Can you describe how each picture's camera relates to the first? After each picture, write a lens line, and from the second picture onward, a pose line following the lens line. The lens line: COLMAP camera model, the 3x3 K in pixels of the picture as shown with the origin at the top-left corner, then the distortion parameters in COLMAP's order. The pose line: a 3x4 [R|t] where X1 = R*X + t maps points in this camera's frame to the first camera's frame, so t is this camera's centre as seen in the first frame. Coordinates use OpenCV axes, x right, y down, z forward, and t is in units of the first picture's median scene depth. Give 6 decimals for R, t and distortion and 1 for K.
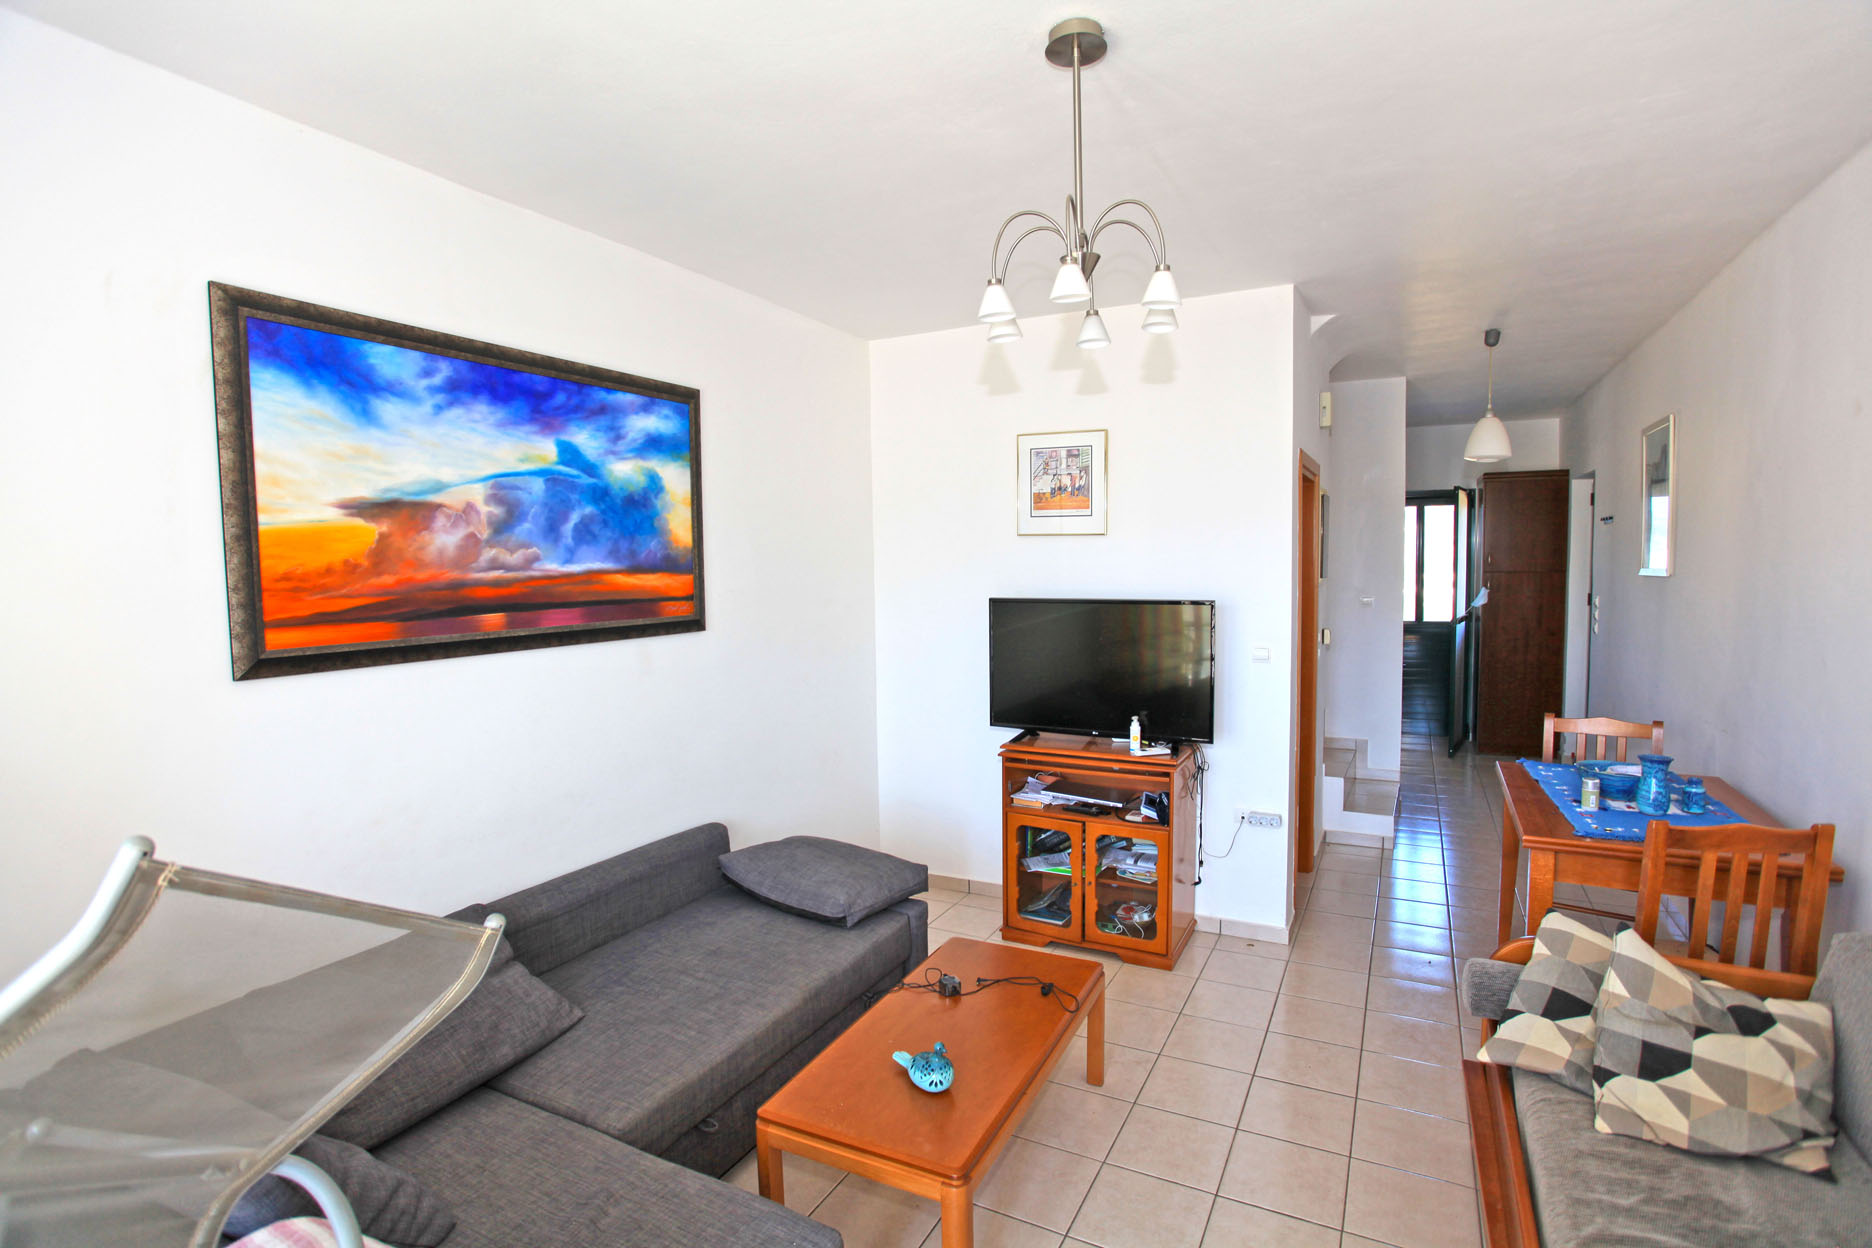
lens RADIAL K [[909.7, 0, 936.0], [0, 909.7, 624.0], [0, 0, 1]] dist [-0.068574, 0.034249]
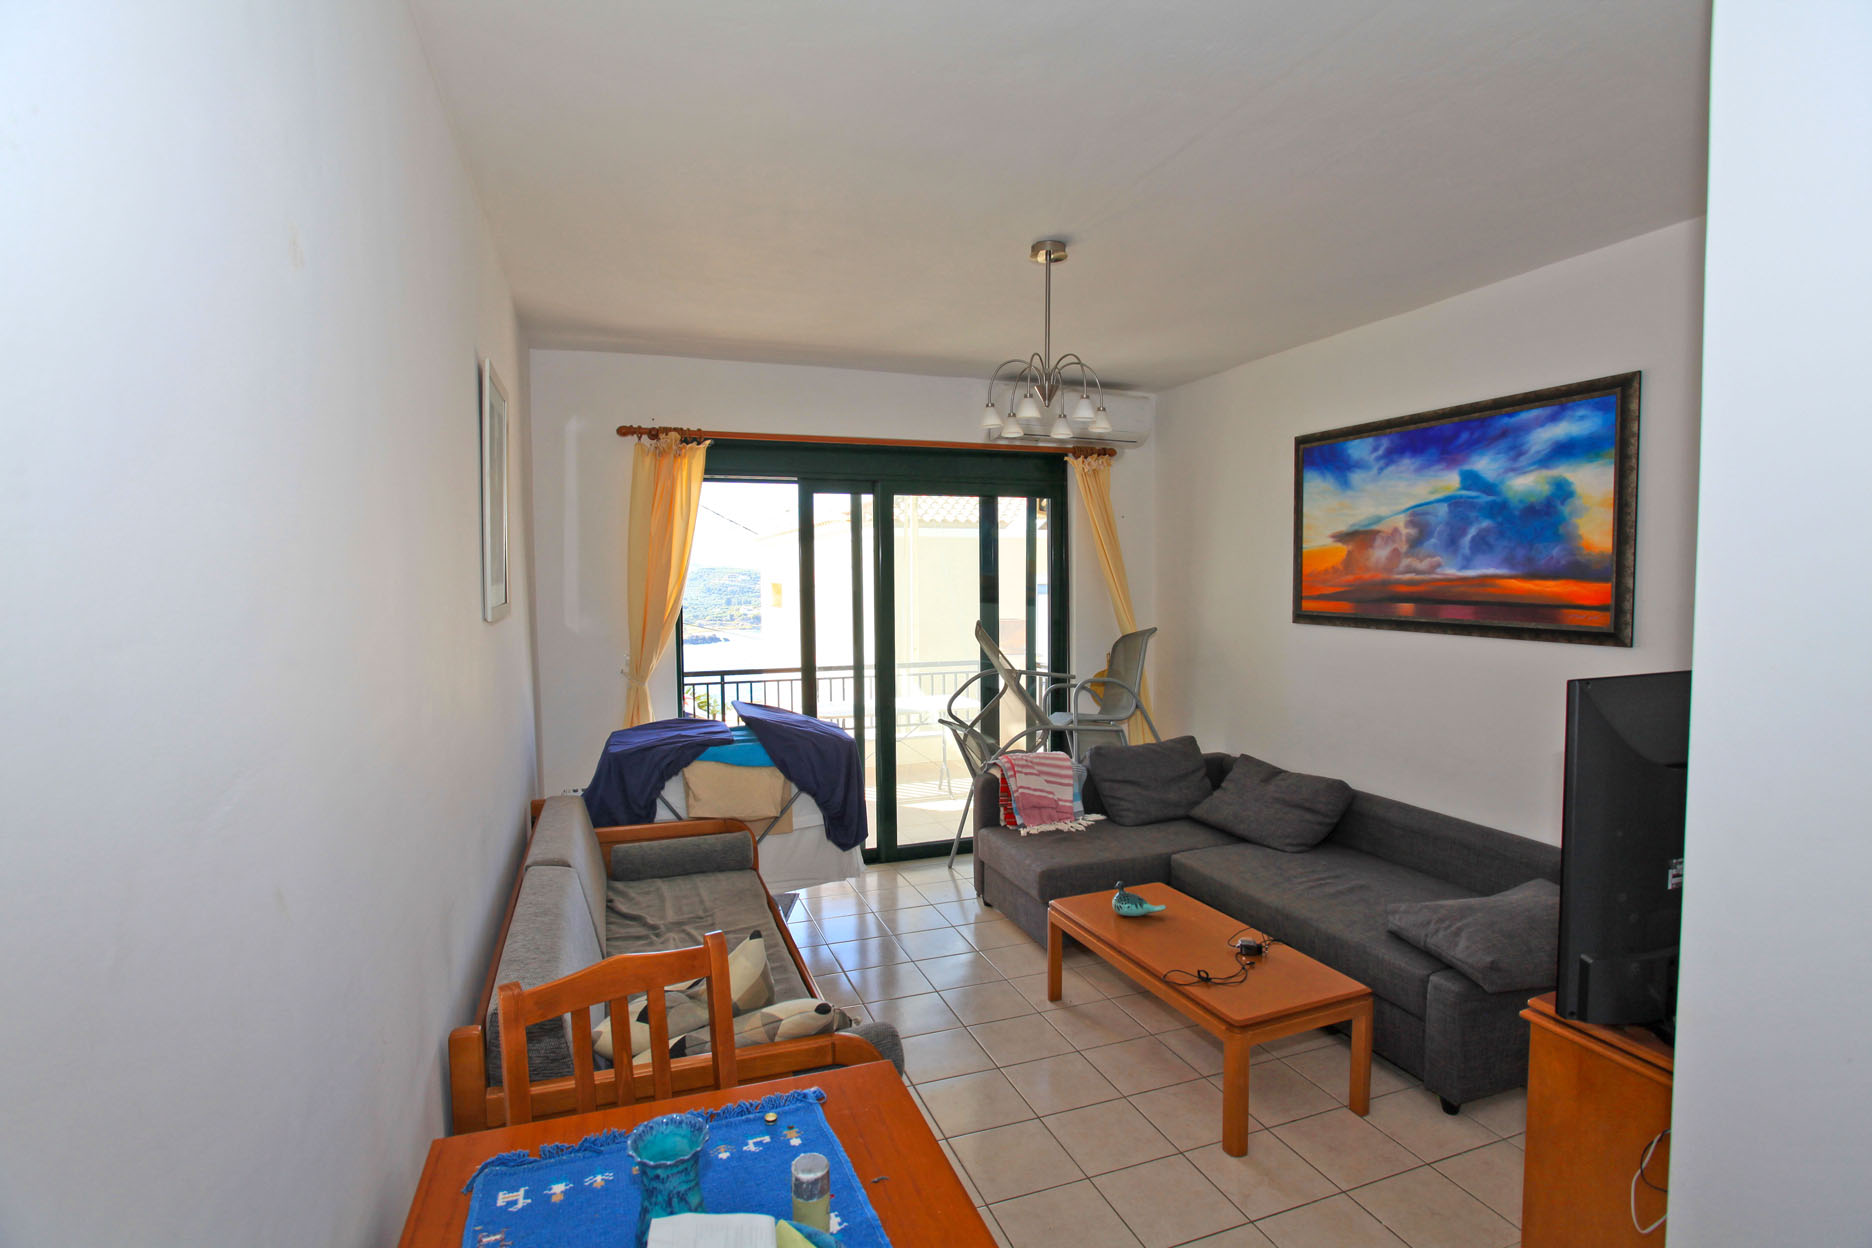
lens RADIAL K [[897.7, 0, 936.0], [0, 897.7, 624.0], [0, 0, 1]] dist [-0.056335, 0.021943]
pose [[-0.672093, 0.063442, -0.737744, 0.988786], [-0.033532, 0.992693, 0.115915, -0.110064], [0.739708, 0.102643, -0.665054, 1.293548]]
